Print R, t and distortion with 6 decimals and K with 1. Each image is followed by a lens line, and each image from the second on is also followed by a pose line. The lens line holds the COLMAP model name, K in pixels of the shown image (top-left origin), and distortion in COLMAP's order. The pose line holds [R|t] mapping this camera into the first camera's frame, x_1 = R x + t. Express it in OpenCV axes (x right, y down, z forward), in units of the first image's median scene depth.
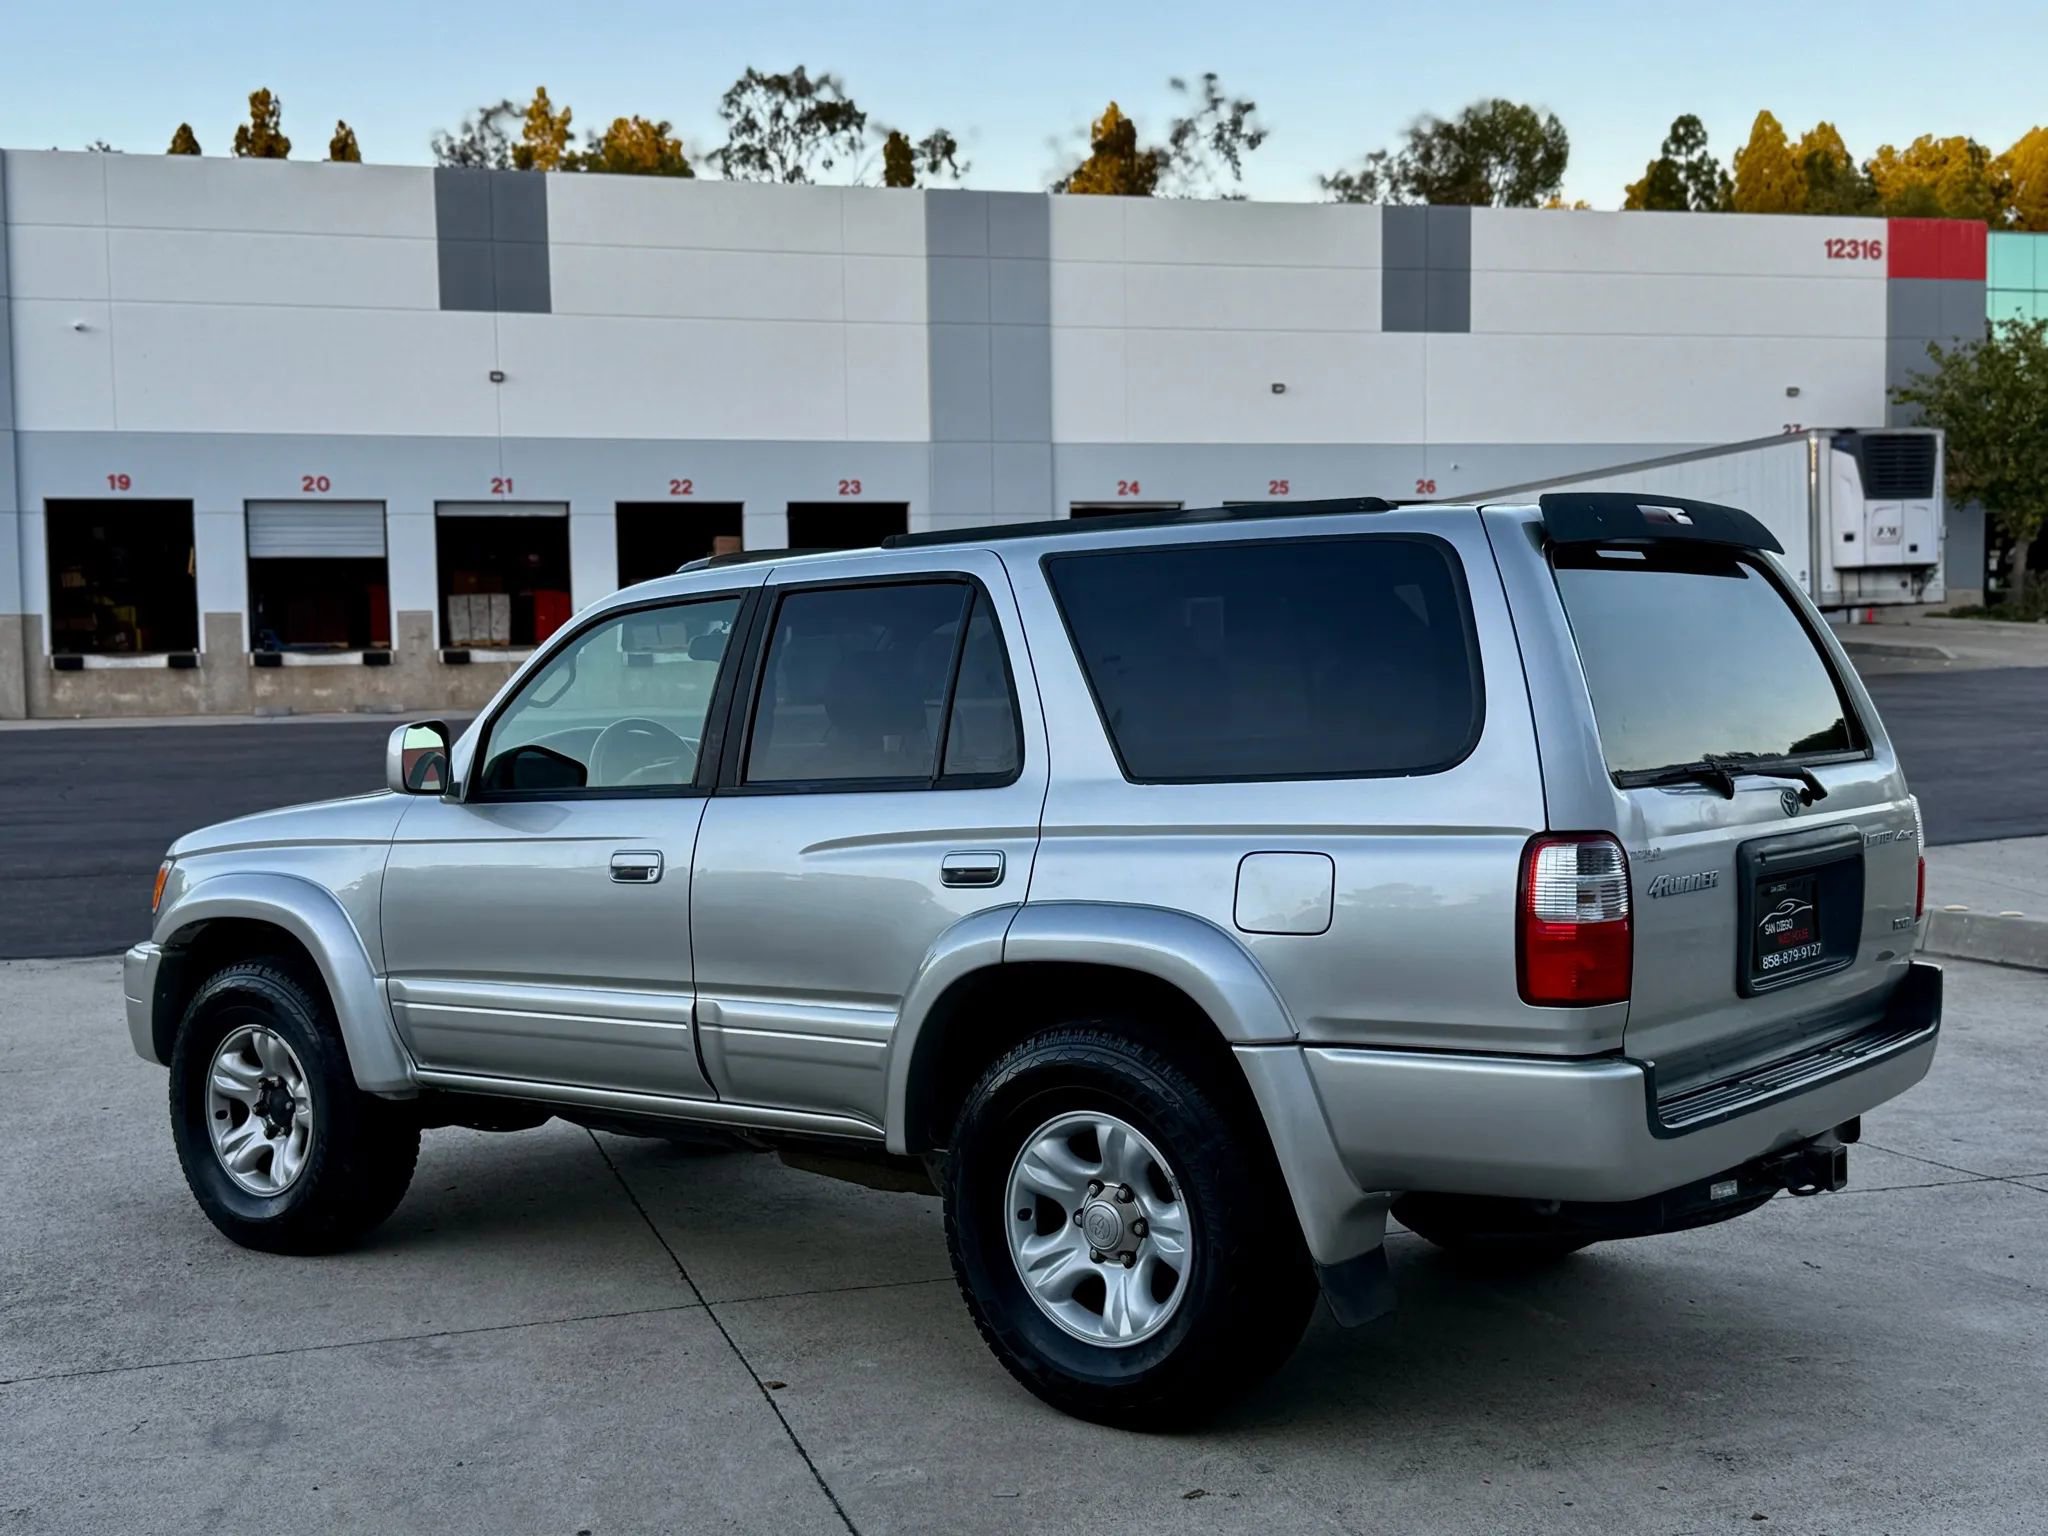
lens RADIAL K [[2461.6, 0, 1024.0], [0, 2461.6, 768.0], [0, 0, 1]] dist [0.138431, -0.067936]
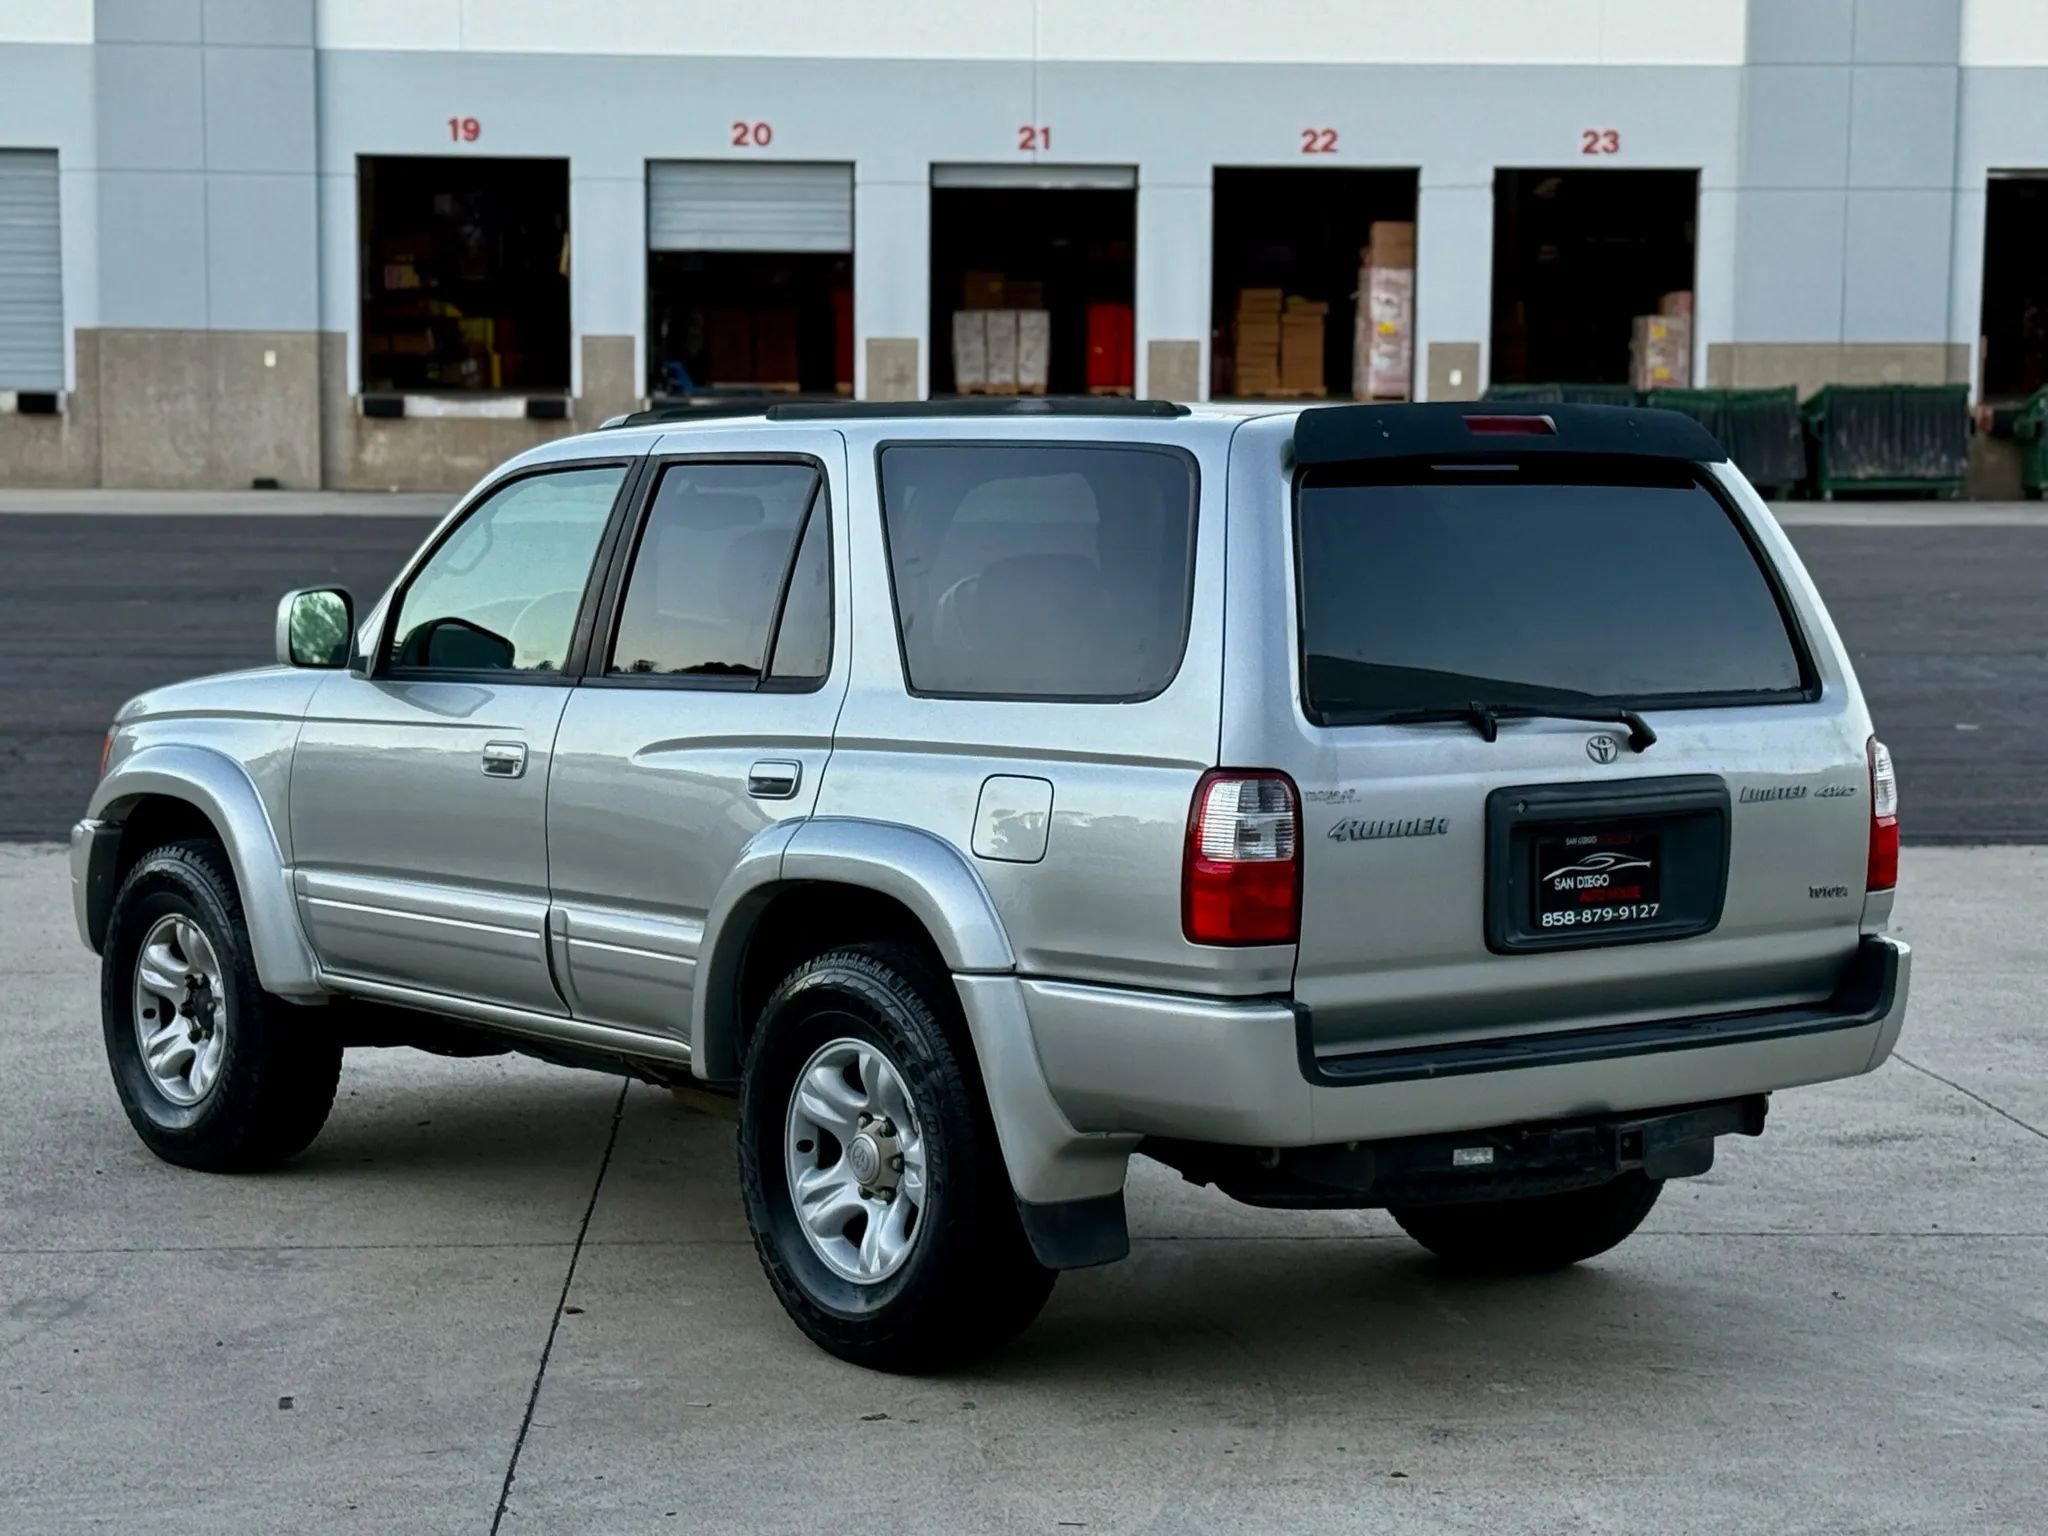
lens RADIAL K [[4357.7, 0, 1024.0], [0, 4357.7, 768.0], [0, 0, 1]] dist [0.181822, 0.097256]
pose [[0.969656, 0.047909, -0.239733, 0.359689], [-0.038196, 0.998256, 0.045001, -0.031752], [0.241471, -0.034478, 0.969795, -0.449560]]
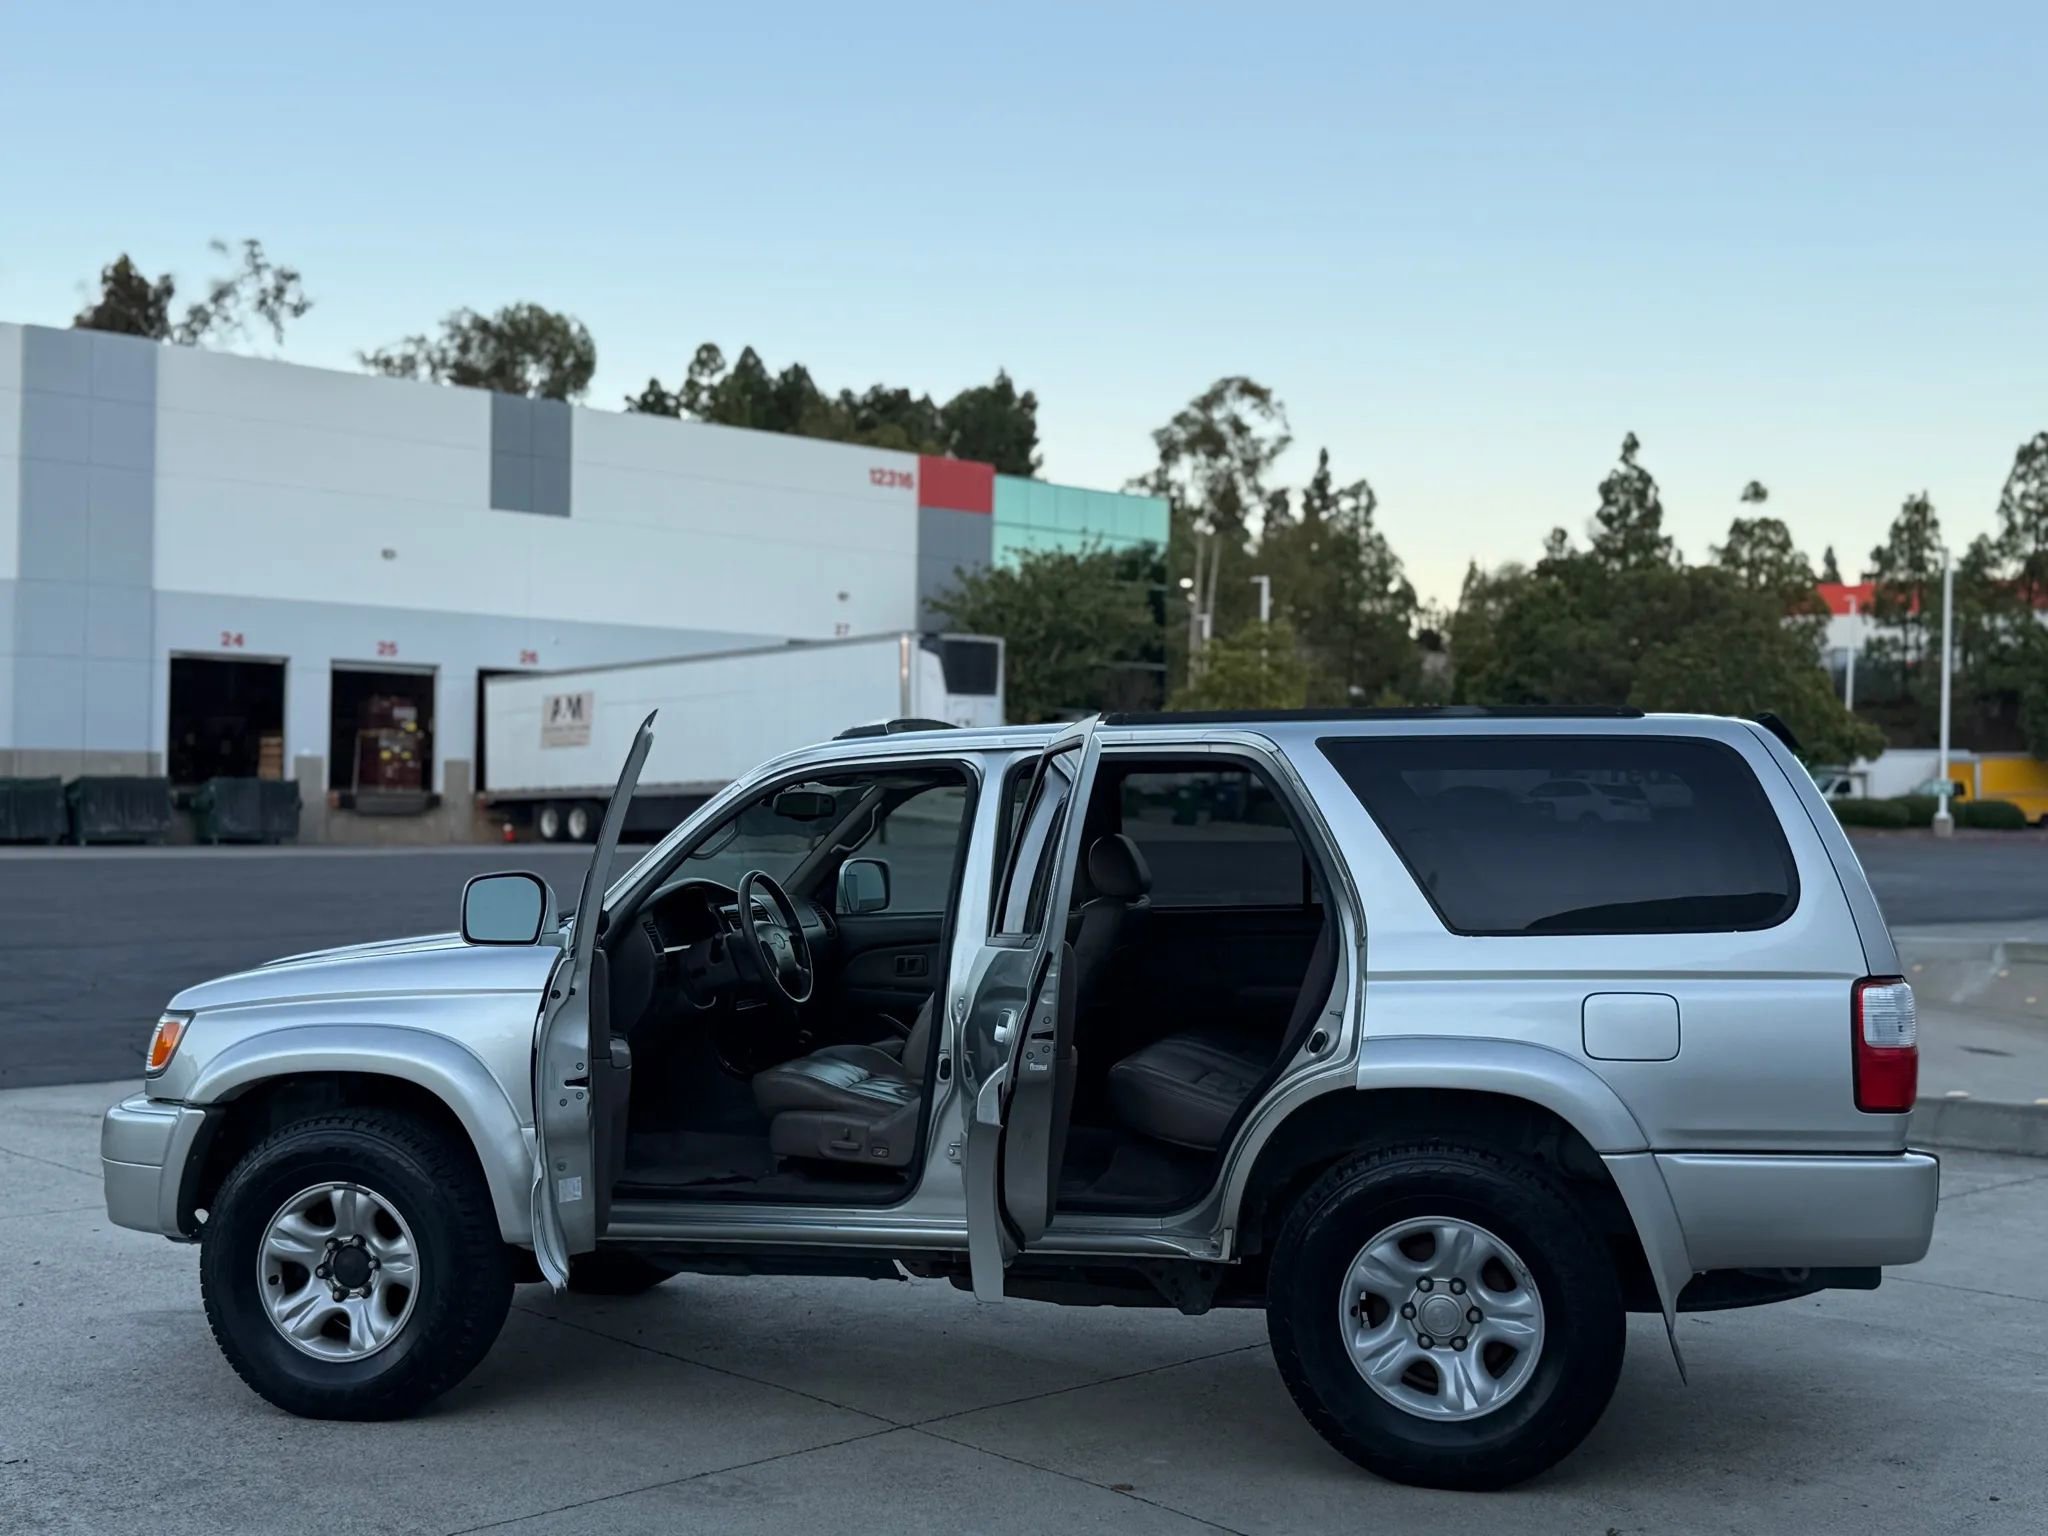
lens RADIAL K [[2329.9, 0, 1024.0], [0, 2329.9, 768.0], [0, 0, 1]] dist [0.095741, 0.012886]
pose [[0.901381, 0.036381, 0.431497, -0.467485], [-0.007488, 0.997625, -0.068472, 0.003479], [-0.432963, 0.058489, 0.899512, 0.054495]]
